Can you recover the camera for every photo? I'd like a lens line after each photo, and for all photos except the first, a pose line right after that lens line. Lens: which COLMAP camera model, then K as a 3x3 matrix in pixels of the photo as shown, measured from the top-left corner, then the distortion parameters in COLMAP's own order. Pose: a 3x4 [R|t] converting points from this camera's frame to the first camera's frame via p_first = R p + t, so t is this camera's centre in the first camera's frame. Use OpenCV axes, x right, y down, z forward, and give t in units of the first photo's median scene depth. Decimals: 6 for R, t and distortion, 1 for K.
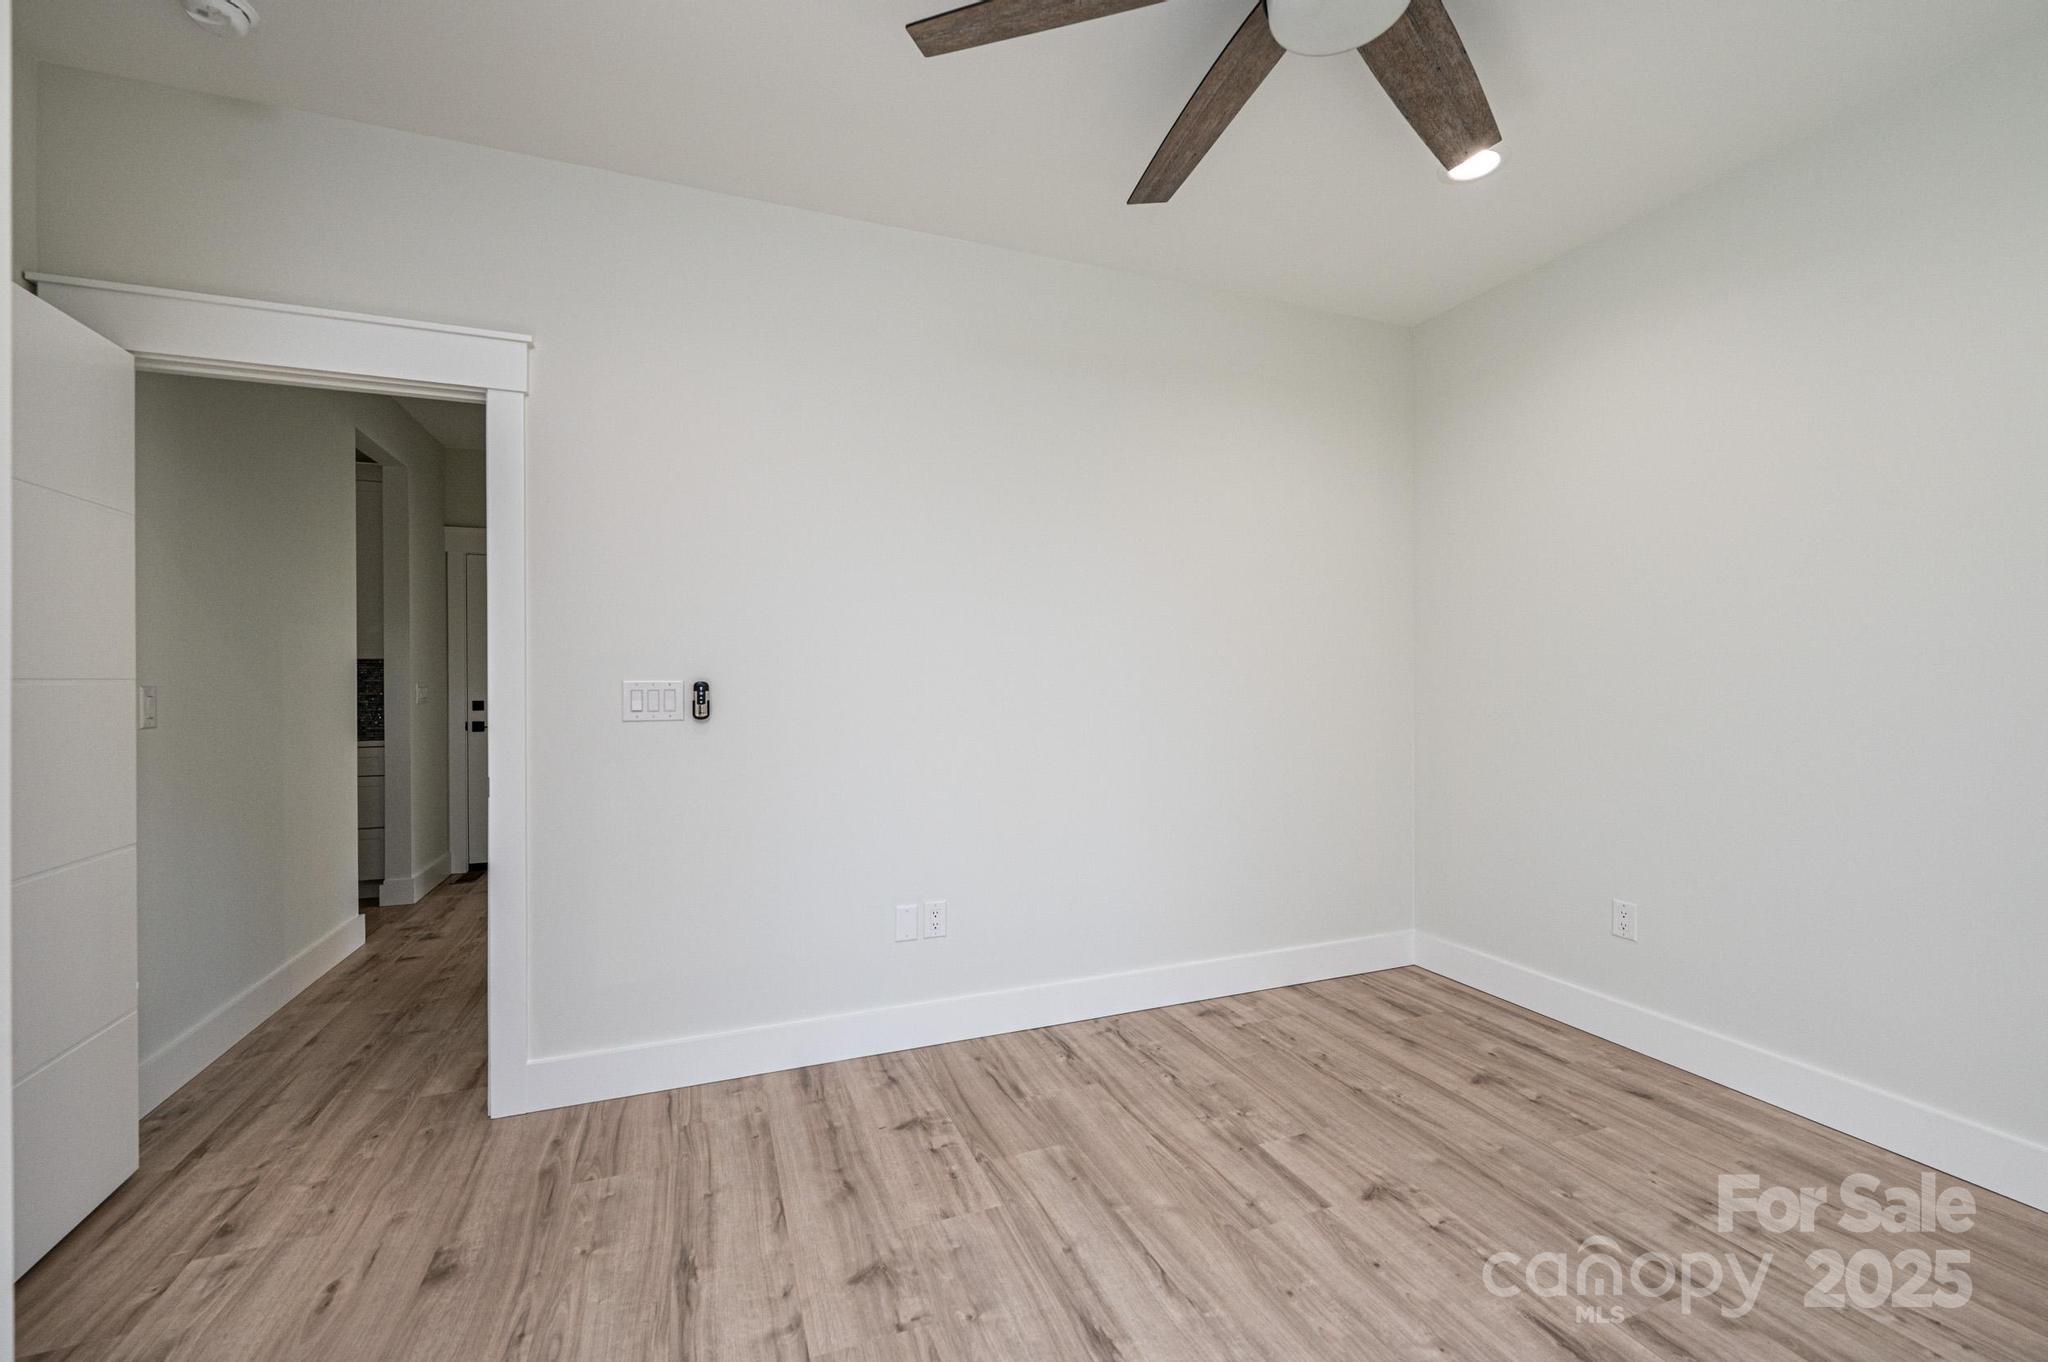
lens RADIAL K [[846.1, 0, 1026.6], [0, 846.1, 681.2], [0, 0, 1]] dist [-0.000267, -0.000115]
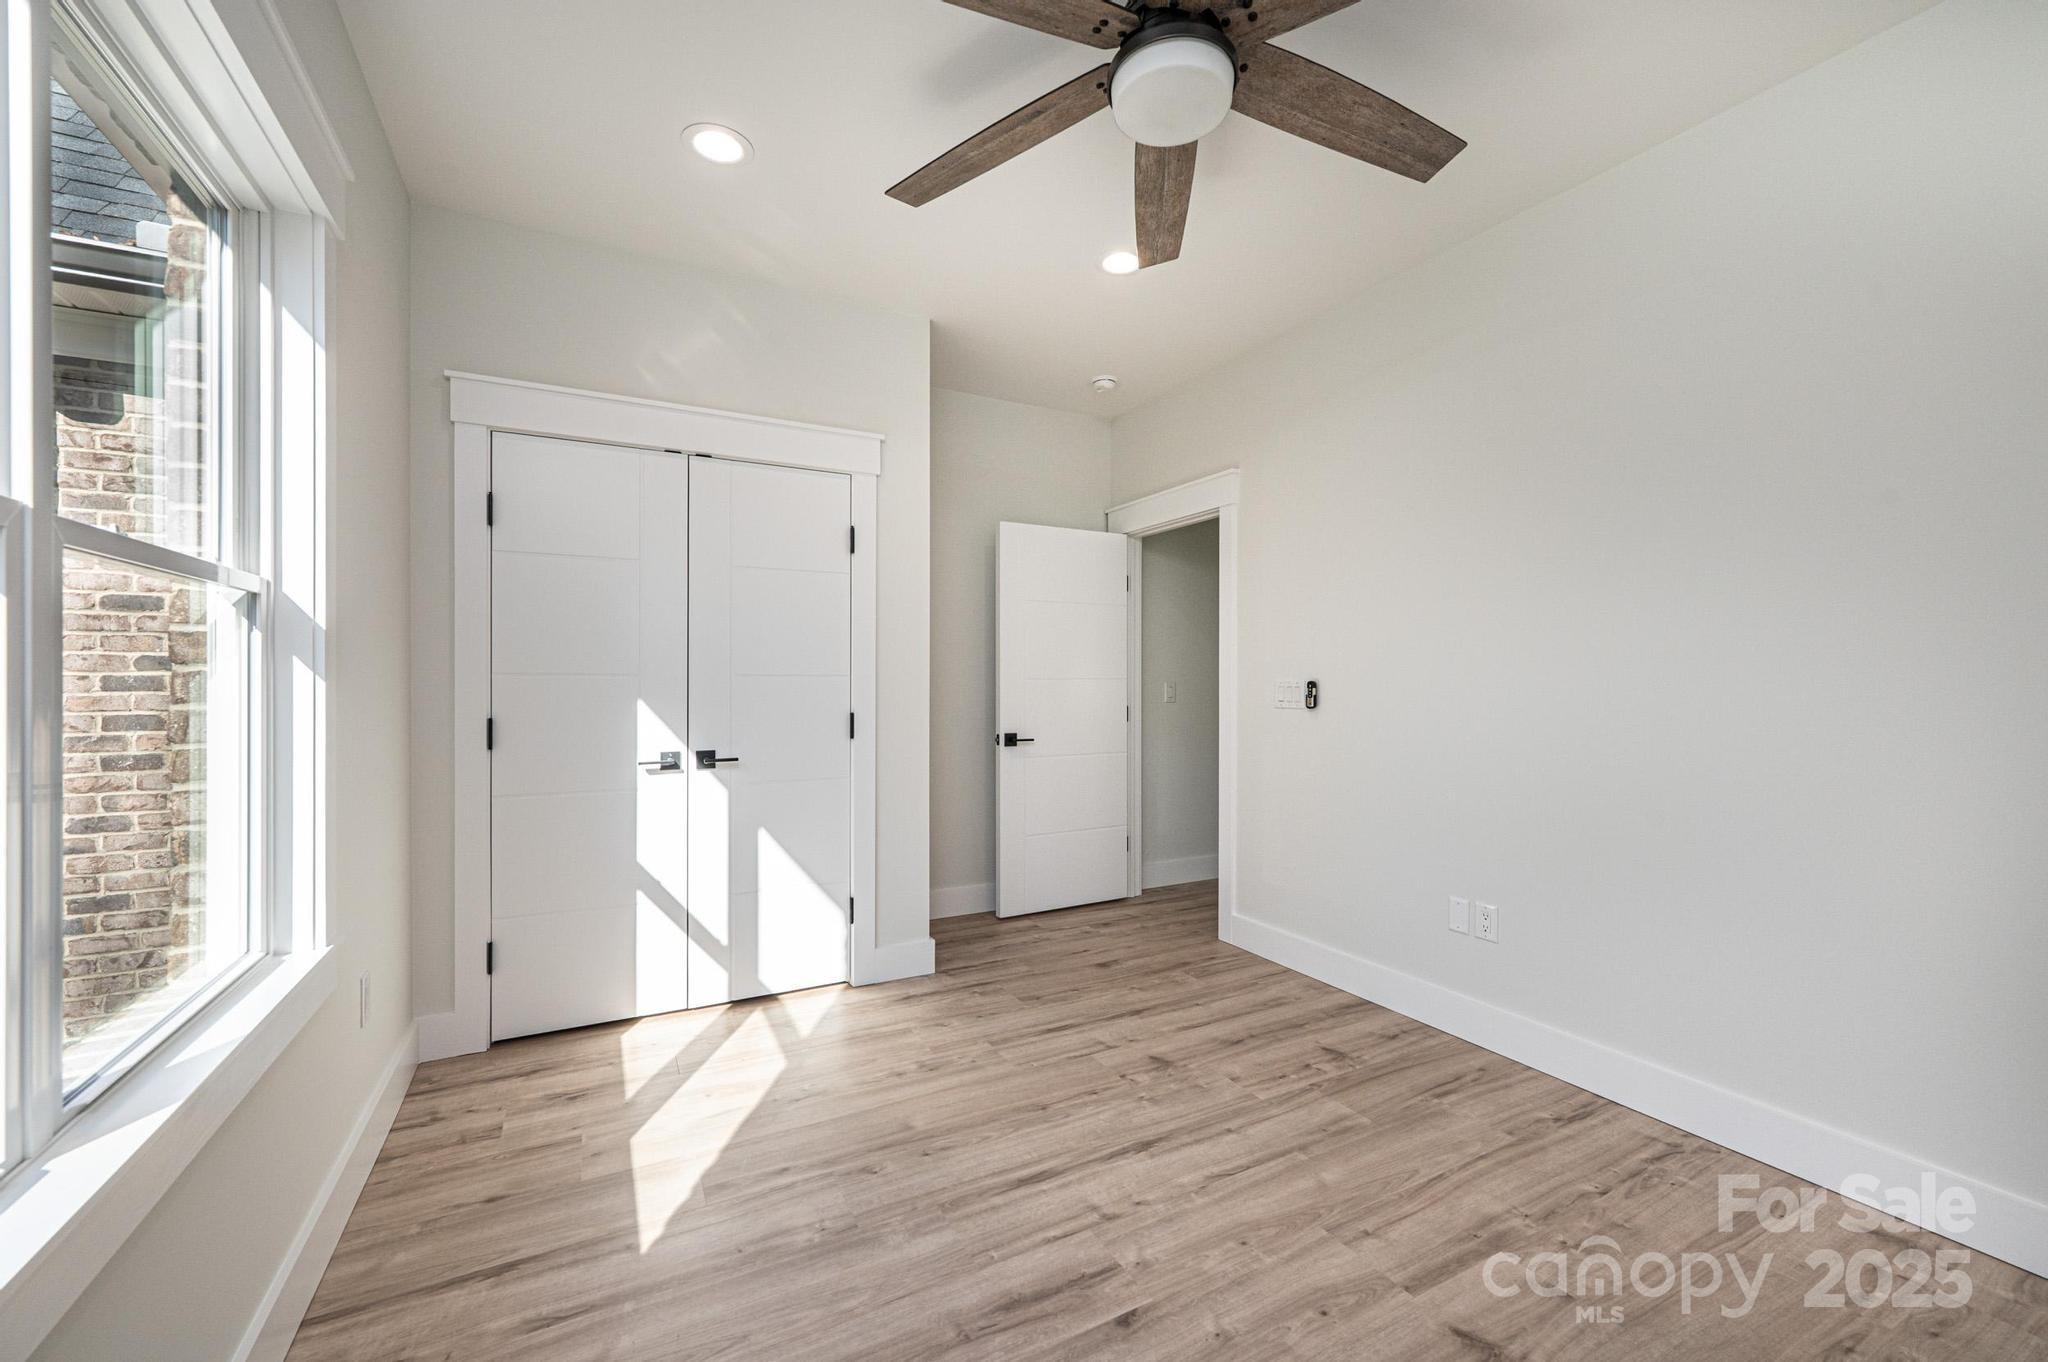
lens RADIAL K [[814.7, 0, 1018.7], [0, 814.7, 677.6], [0, 0, 1]] dist [0.001923, 0.000102]
pose [[0.109712, -0.000033, -0.993963, 0.968868], [-0.002217, 0.999998, -0.000278, -0.003920], [0.993961, 0.002234, 0.109712, 0.434437]]
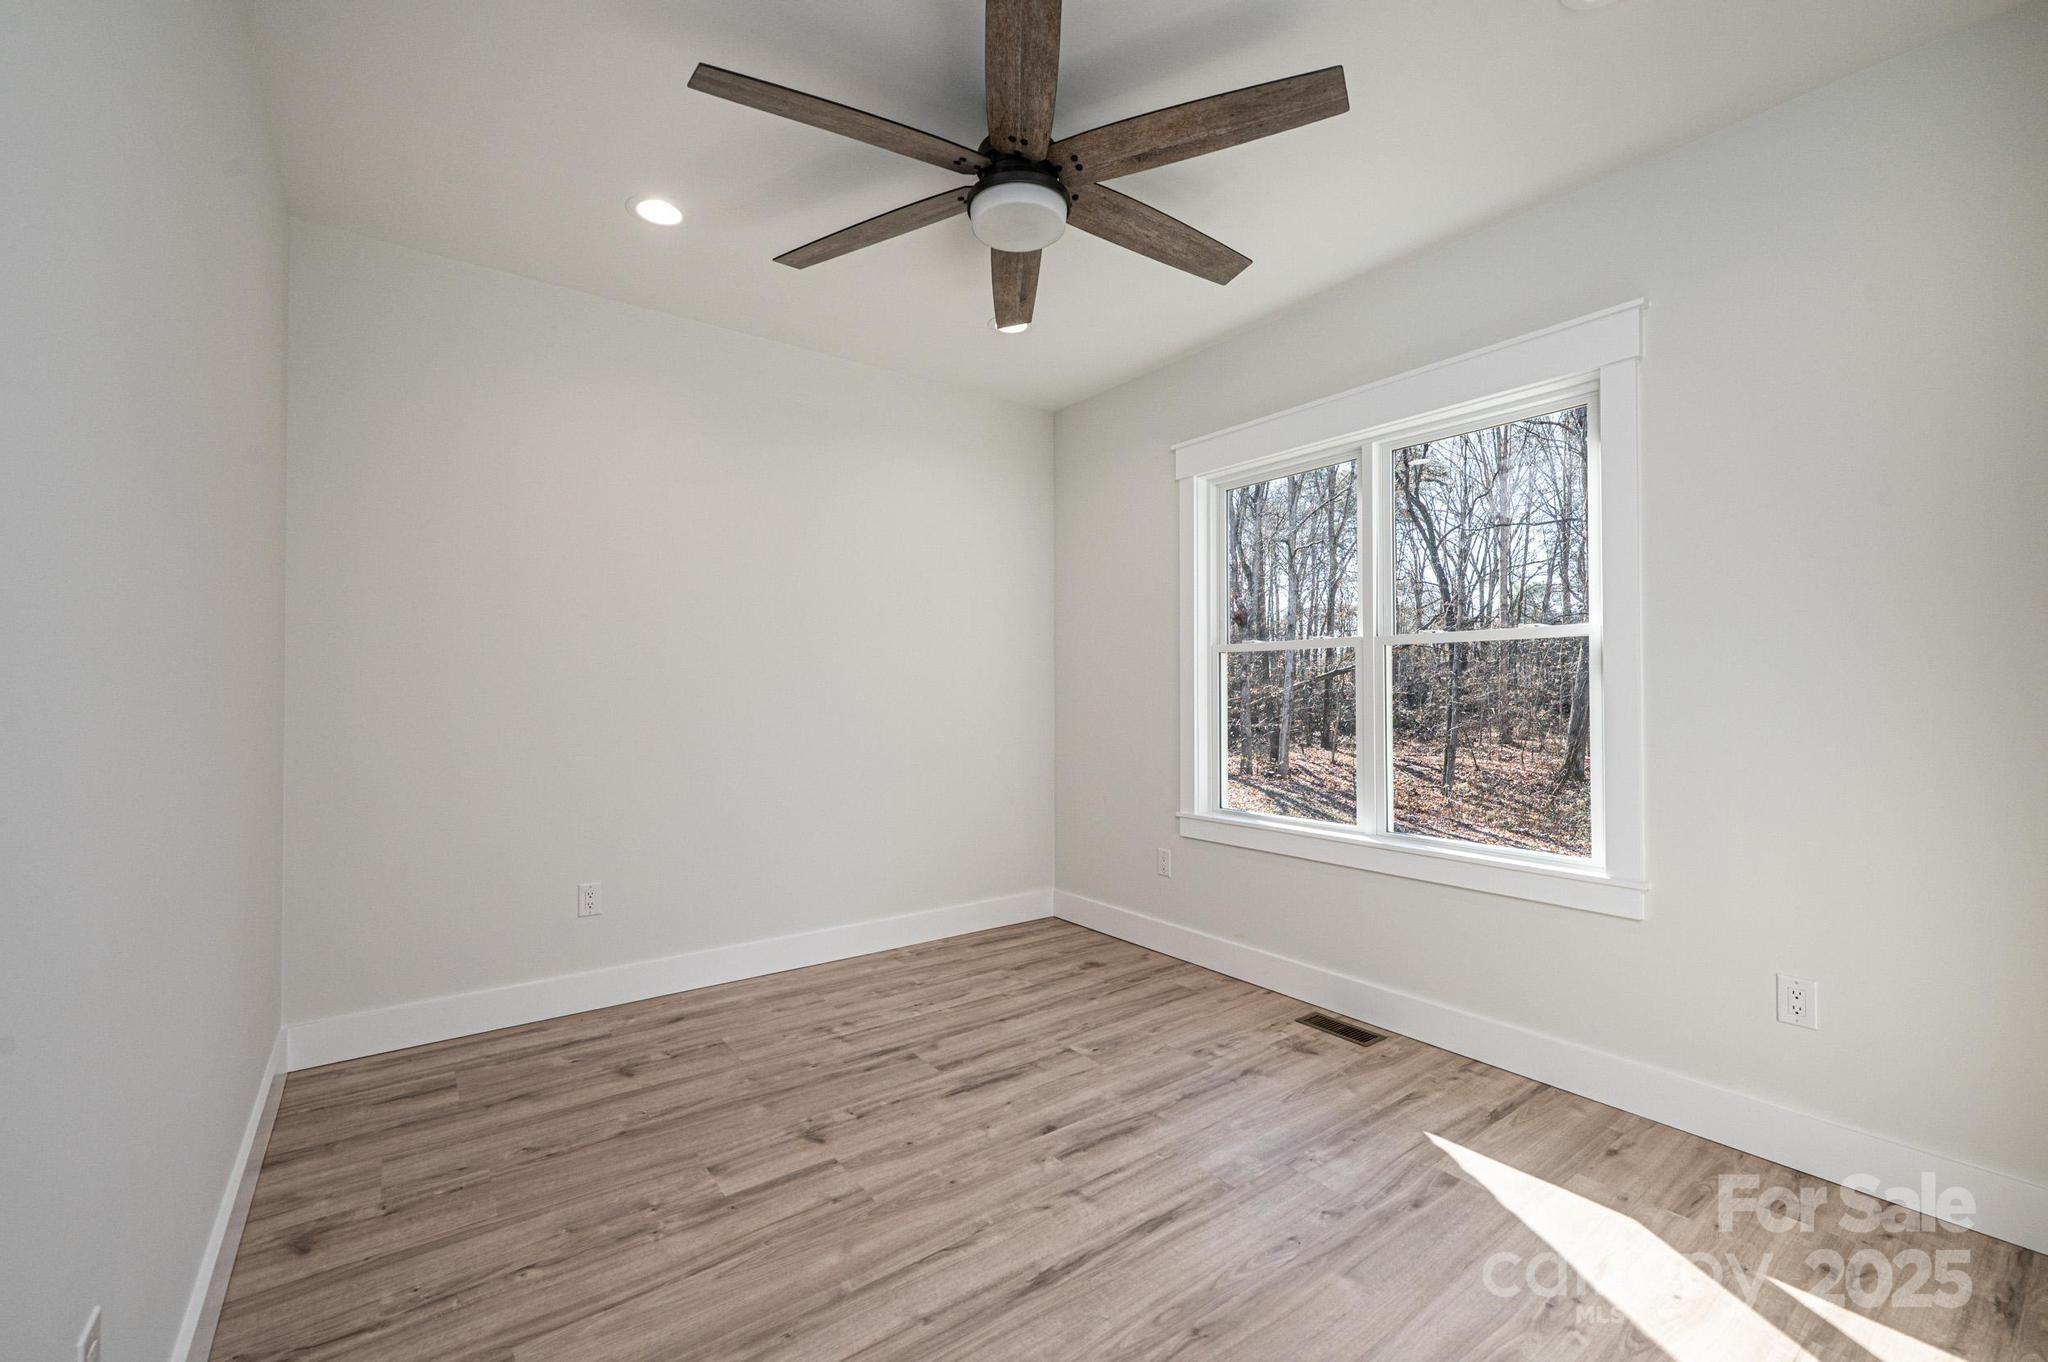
lens RADIAL K [[846.1, 0, 1023.6], [0, 846.1, 692.4], [0, 0, 1]] dist [-0.000267, -0.000115]
pose [[-0.266478, 0.001309, 0.963840, -0.666610], [0.000607, 0.999999, -0.001191, 0.005706], [-0.963841, 0.000268, -0.266479, 0.898936]]
